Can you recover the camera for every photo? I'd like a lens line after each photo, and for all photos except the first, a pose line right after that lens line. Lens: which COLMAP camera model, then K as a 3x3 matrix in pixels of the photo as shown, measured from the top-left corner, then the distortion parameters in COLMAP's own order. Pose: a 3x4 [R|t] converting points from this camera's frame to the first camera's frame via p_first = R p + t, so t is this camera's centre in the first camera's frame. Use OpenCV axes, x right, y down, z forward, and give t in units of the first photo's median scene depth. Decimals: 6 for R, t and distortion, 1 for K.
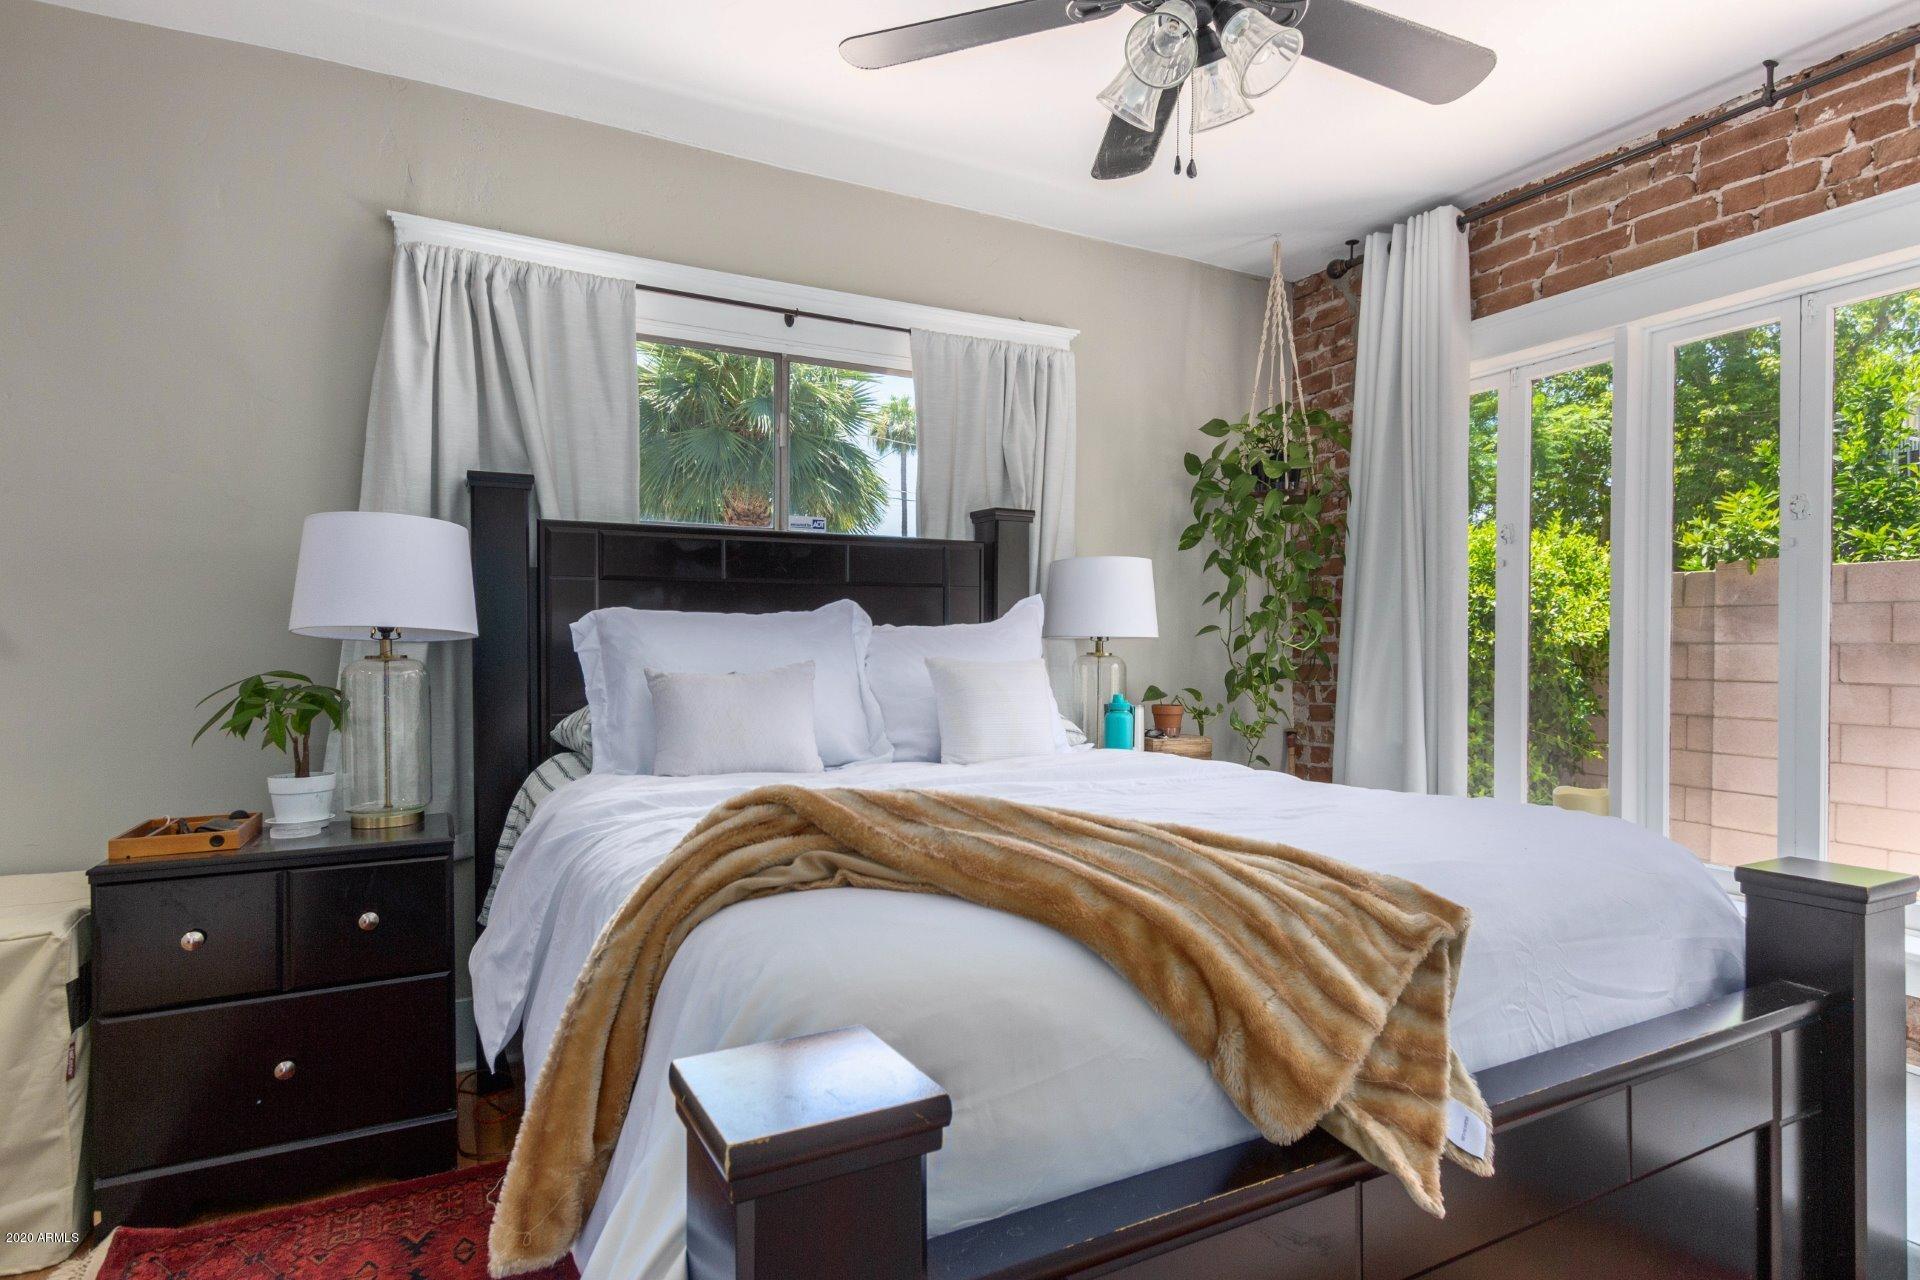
lens RADIAL K [[1023.9, 0, 962.9], [0, 1023.9, 647.2], [0, 0, 1]] dist [-0.000026, 0.000203]
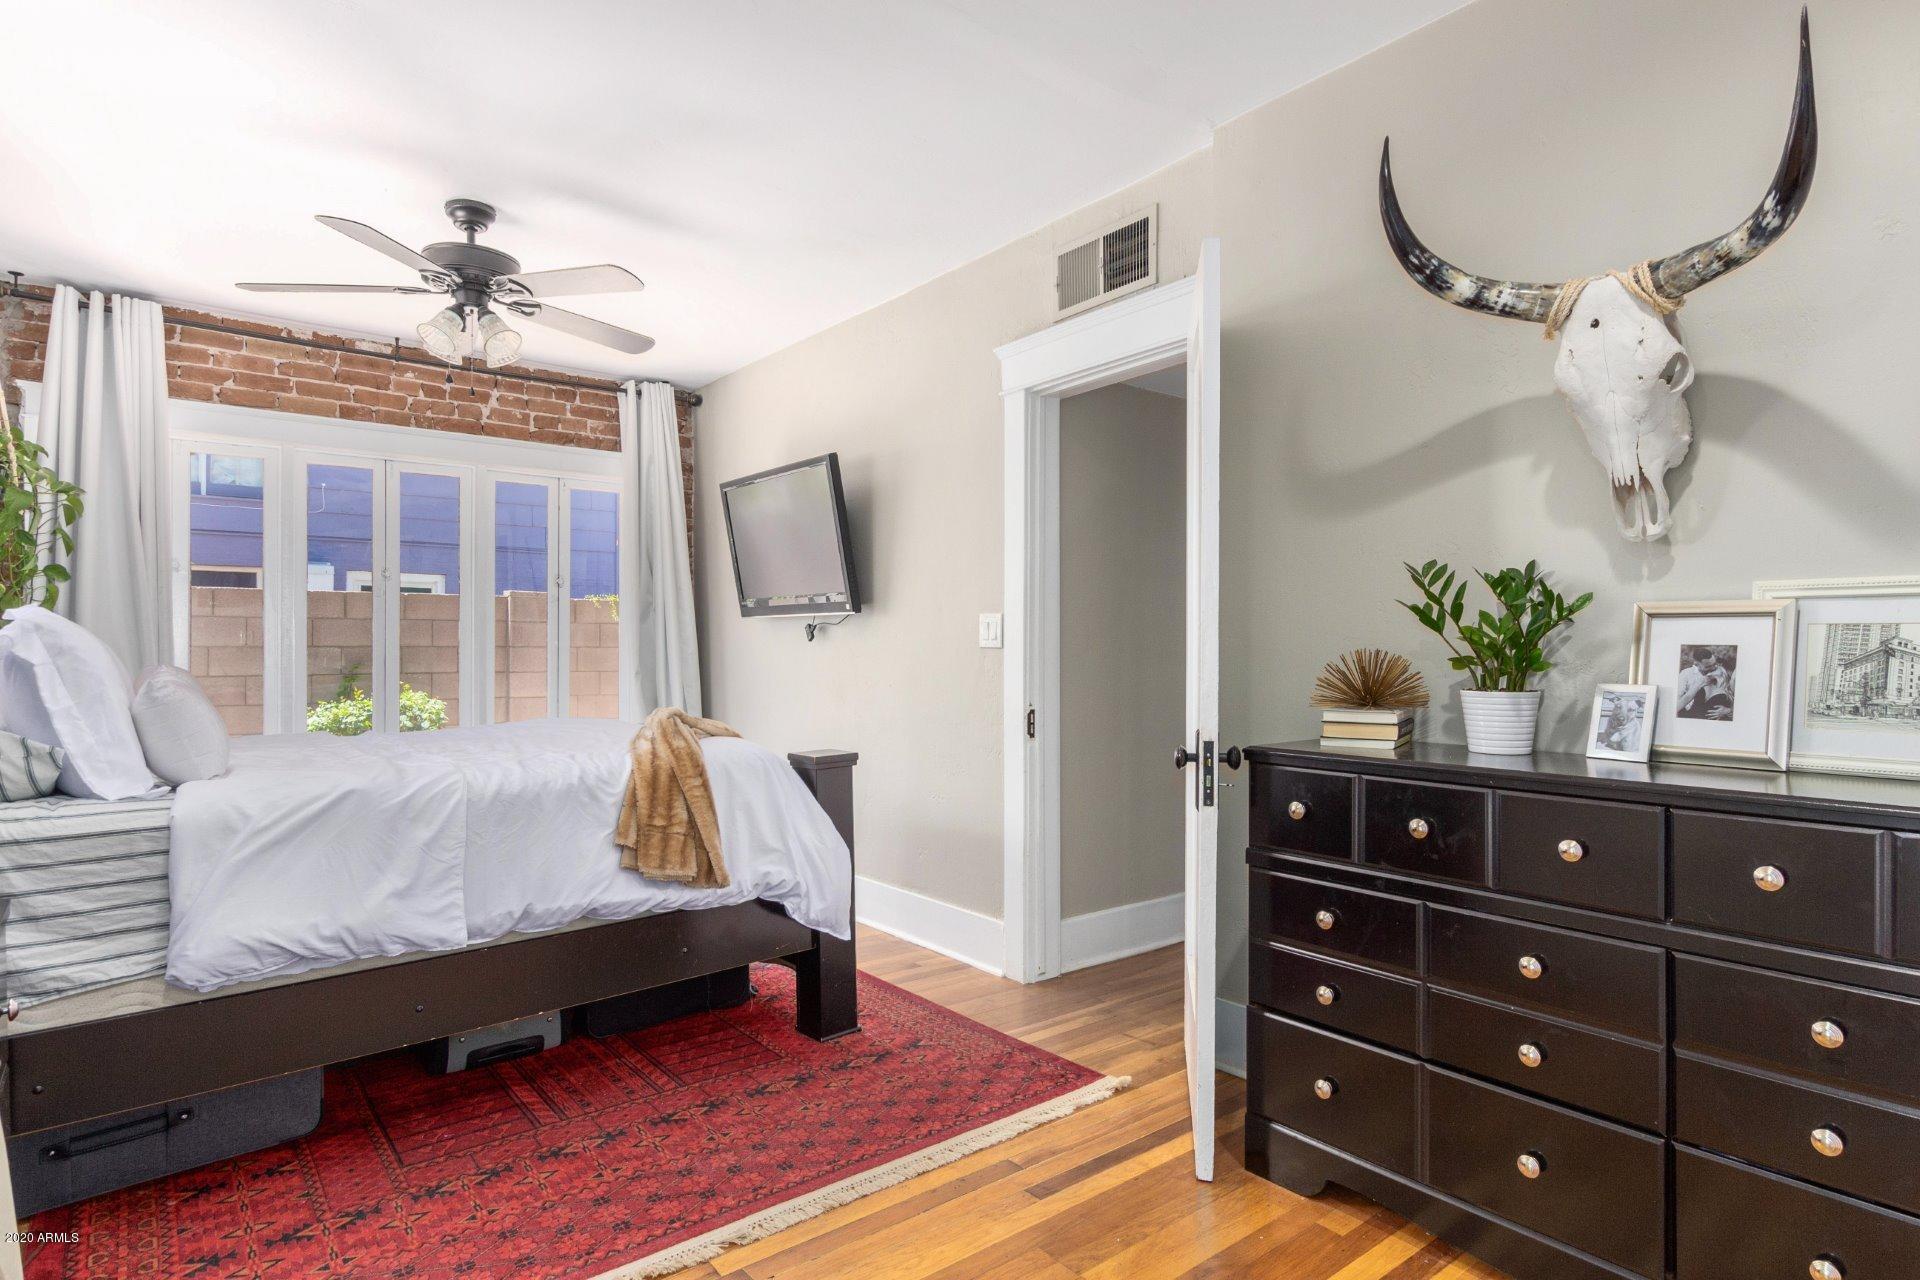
lens RADIAL K [[1023.9, 0, 961.9], [0, 1023.9, 644.8], [0, 0, 1]] dist [-0.000026, 0.000203]
pose [[-0.183209, -0.001500, 0.983073, -1.043172], [-0.000279, 0.999999, 0.001474, -0.015409], [-0.983074, -0.000004, -0.183209, 0.285908]]
